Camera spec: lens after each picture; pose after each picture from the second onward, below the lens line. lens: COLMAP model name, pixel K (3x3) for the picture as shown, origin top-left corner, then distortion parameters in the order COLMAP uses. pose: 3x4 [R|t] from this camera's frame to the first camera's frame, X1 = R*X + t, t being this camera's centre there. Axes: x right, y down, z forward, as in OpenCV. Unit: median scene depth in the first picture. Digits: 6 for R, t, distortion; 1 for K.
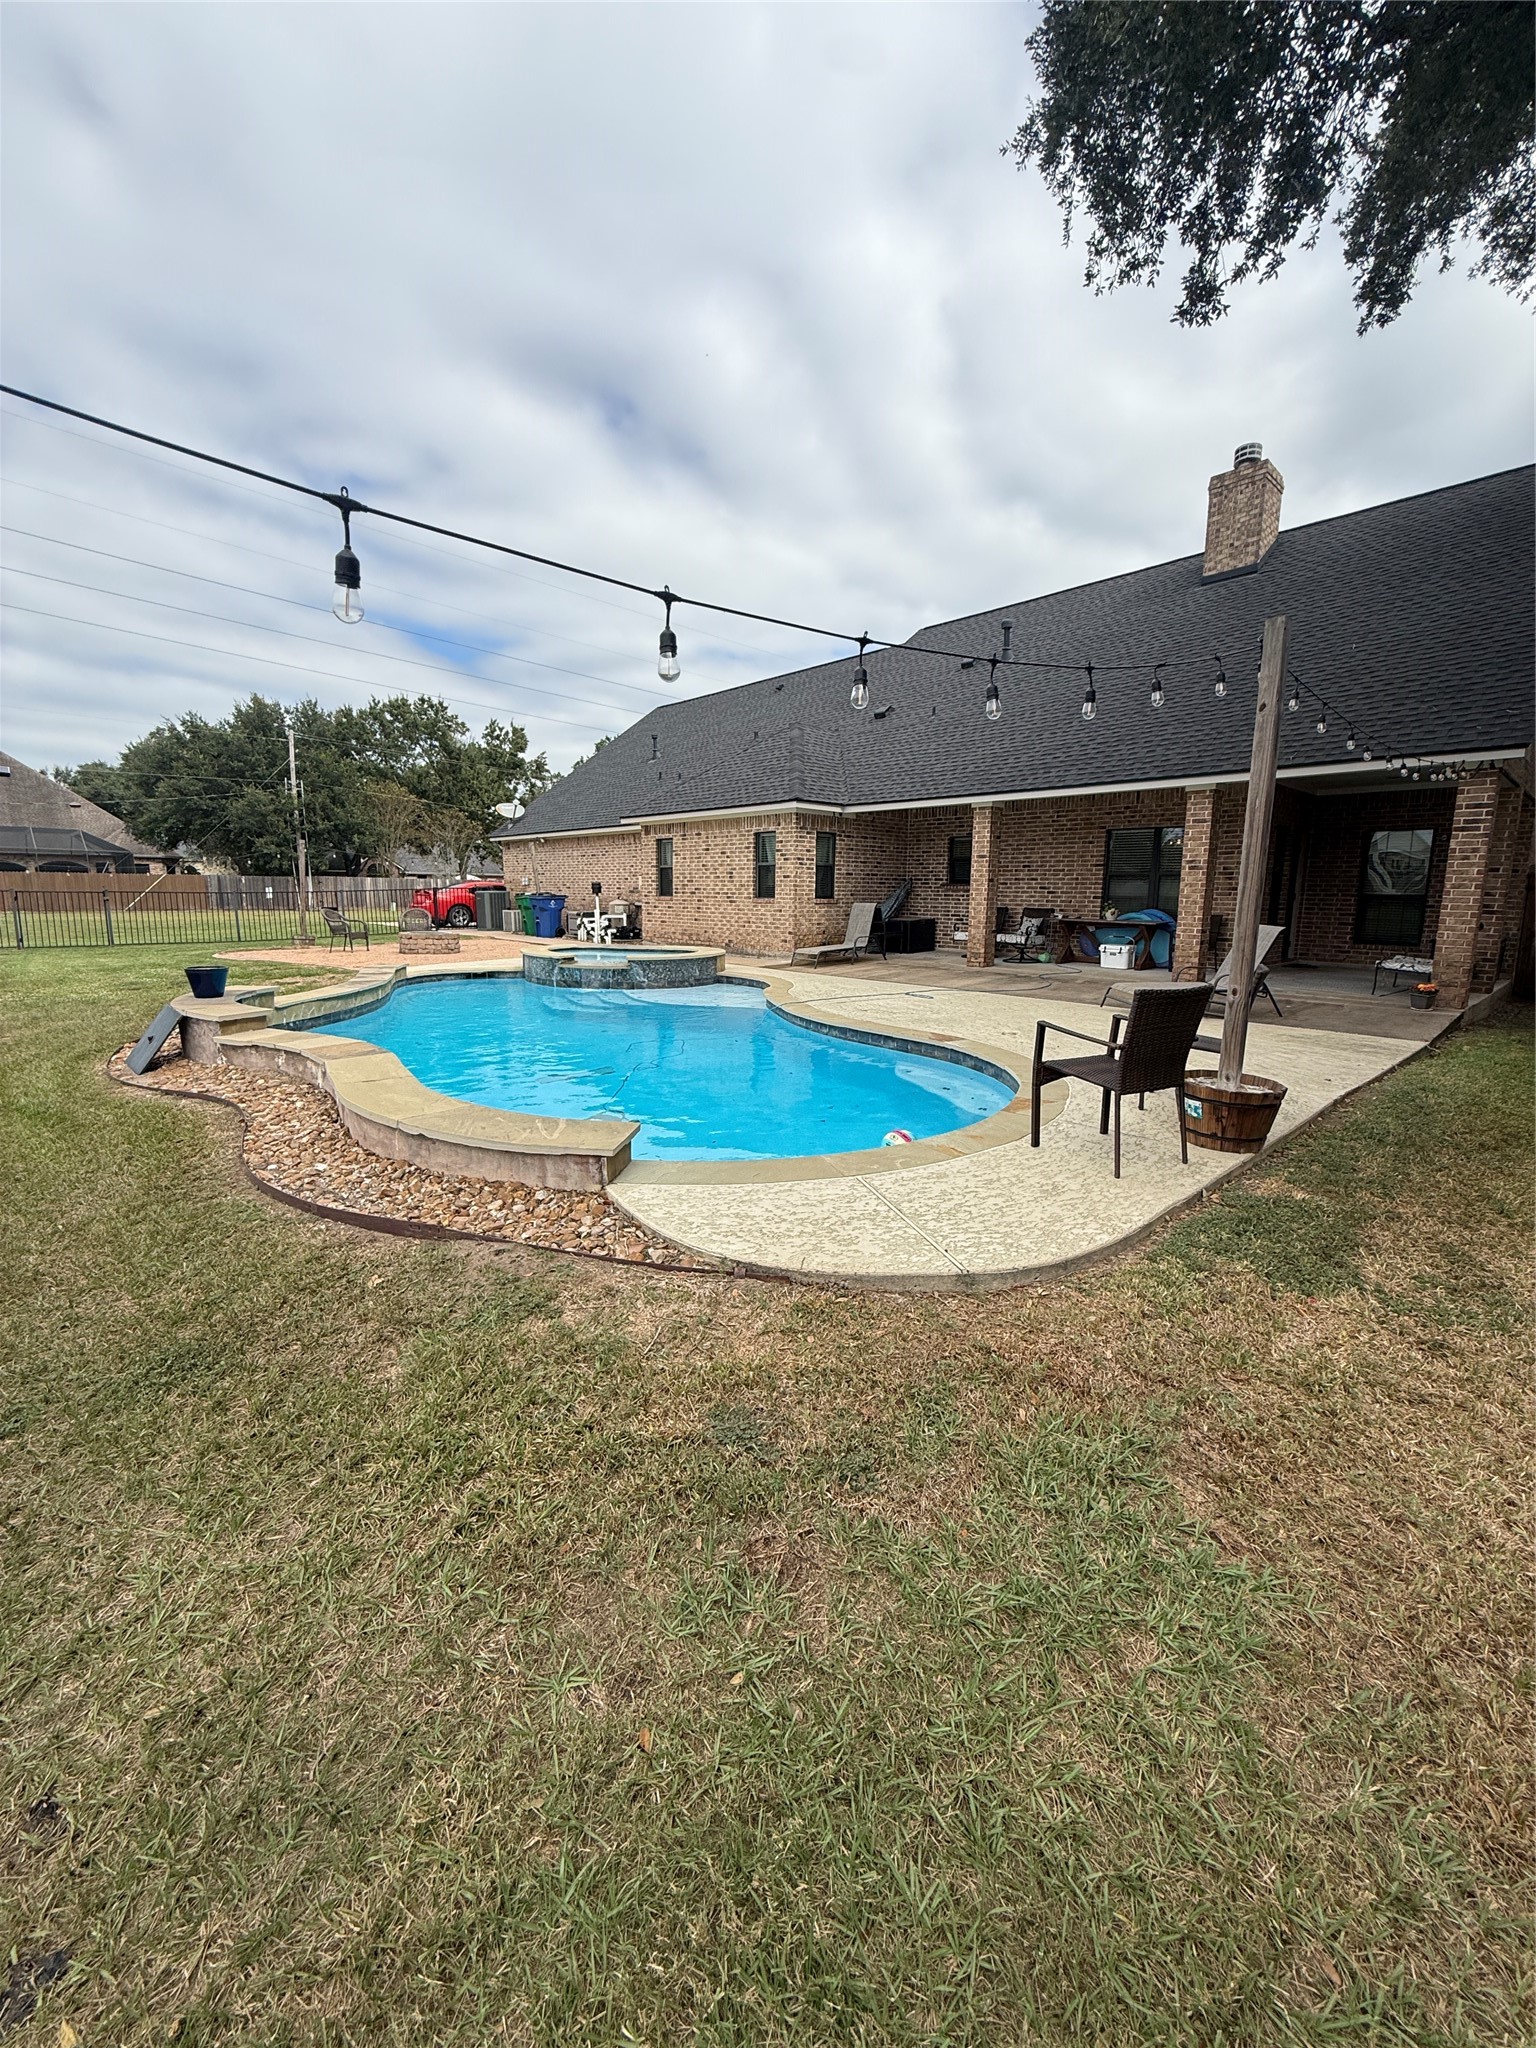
lens RADIAL K [[818.0, 0, 764.6], [0, 818.0, 1028.7], [0, 0, 1]] dist [-0.001119, 0.000216]
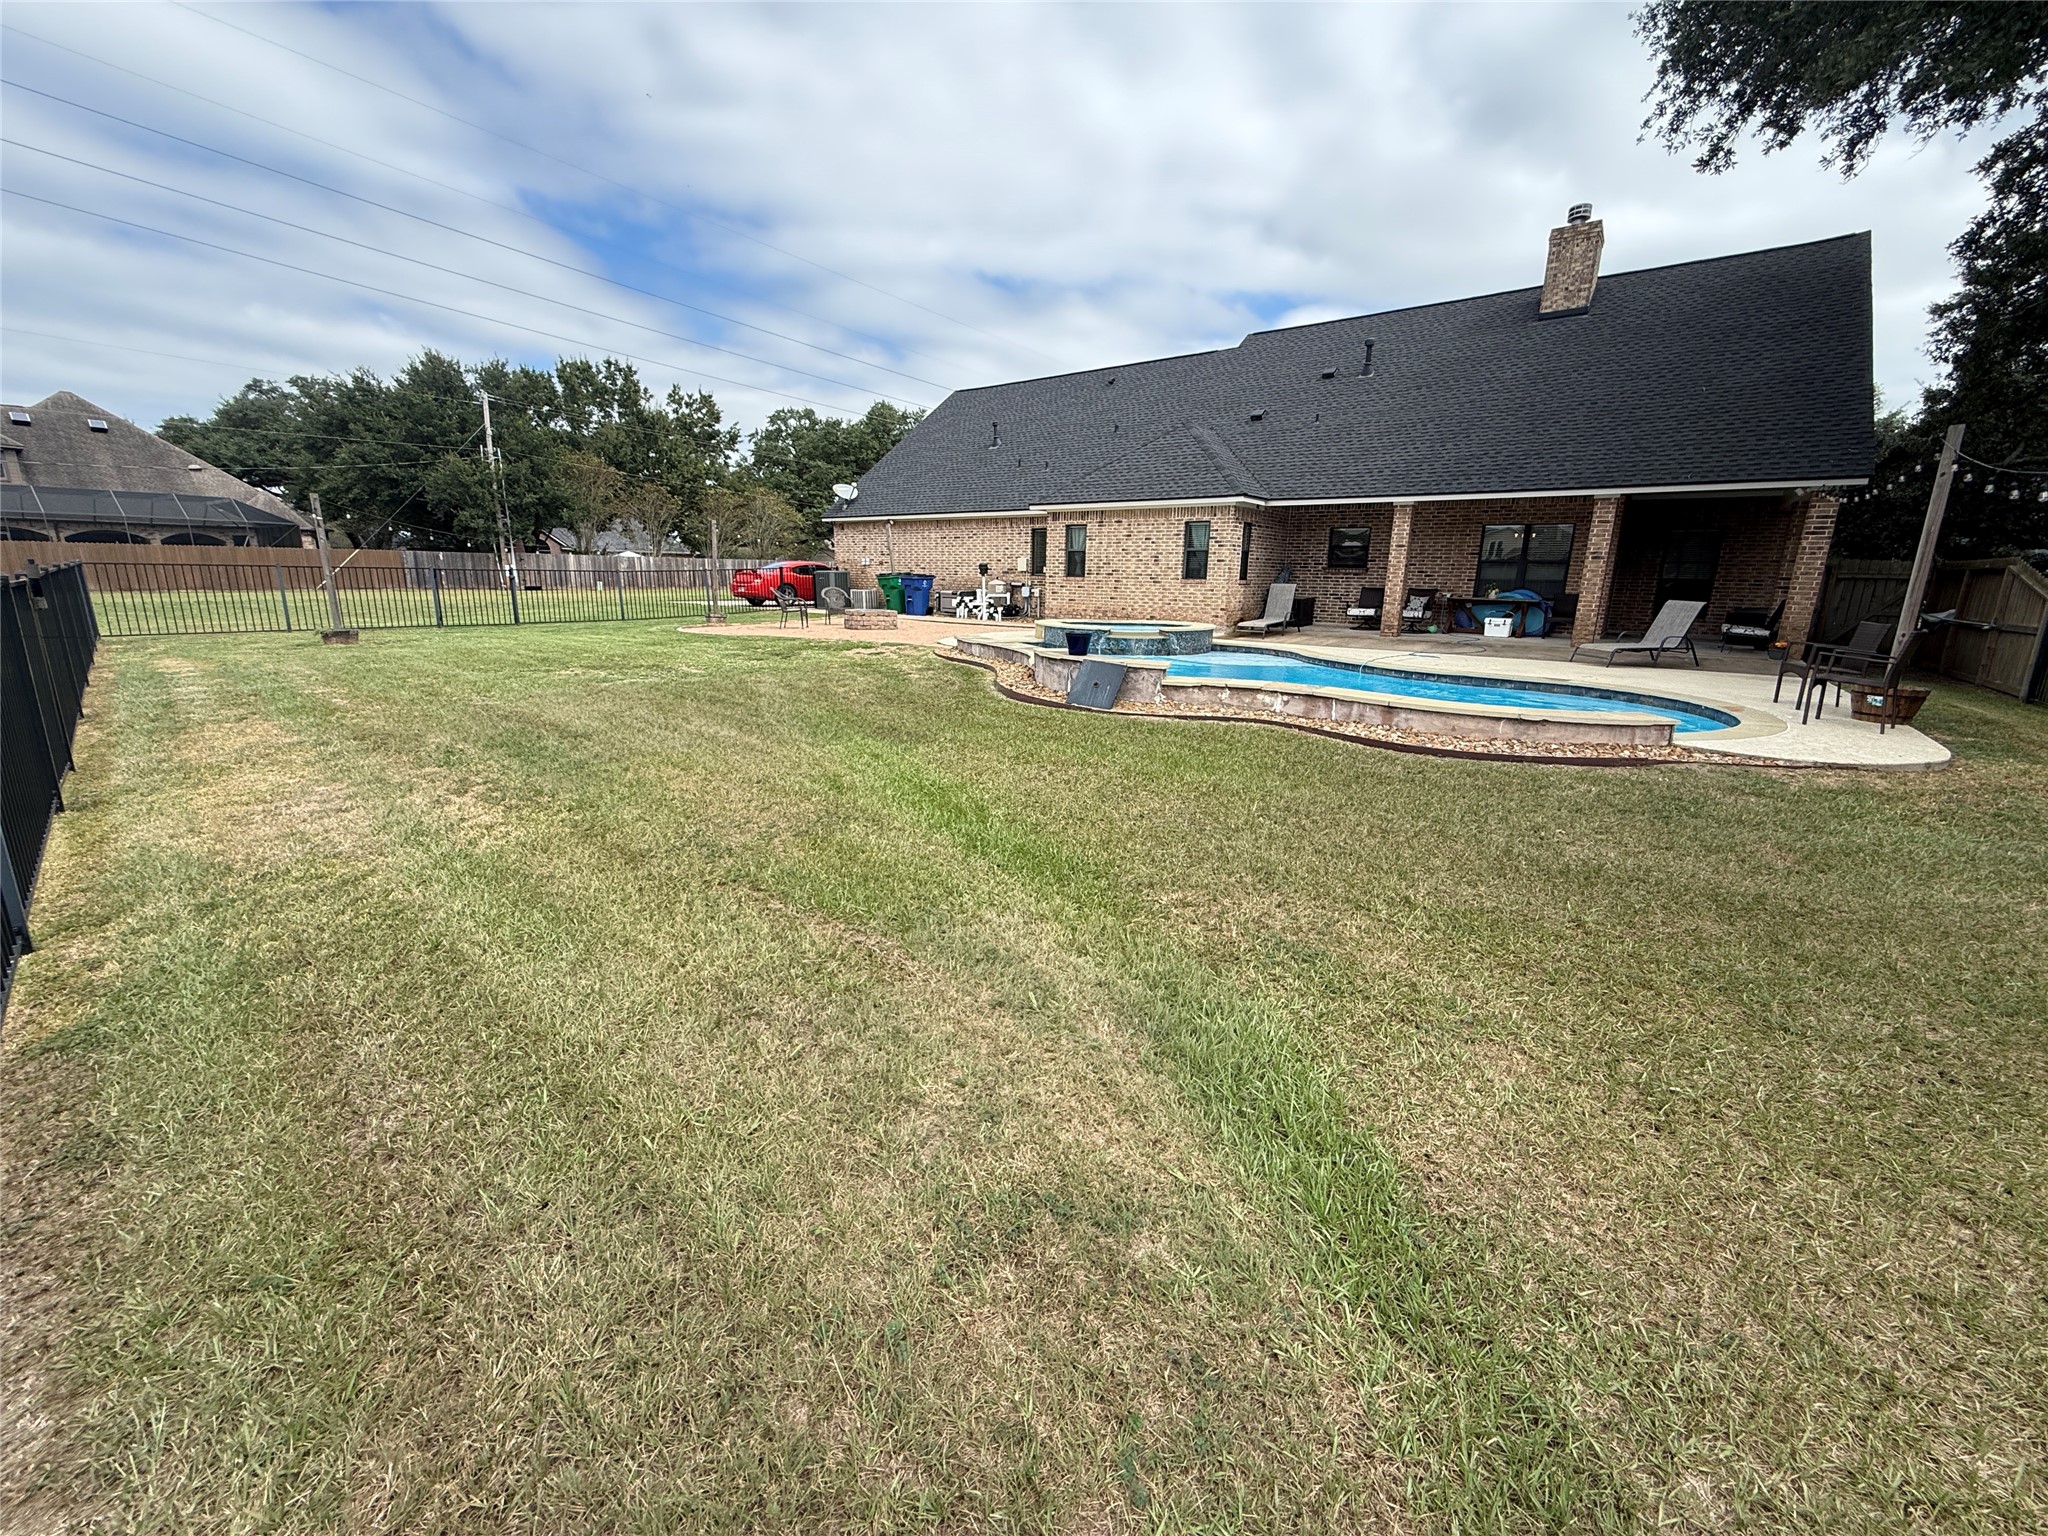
lens RADIAL K [[818.0, 0, 1029.4], [0, 818.0, 769.8], [0, 0, 1]] dist [-0.001119, 0.000216]
pose [[0.987764, -0.031472, 0.152747, -0.359616], [0.020442, 0.997104, 0.073250, 0.017637], [-0.154610, -0.069232, 0.985547, -0.110606]]
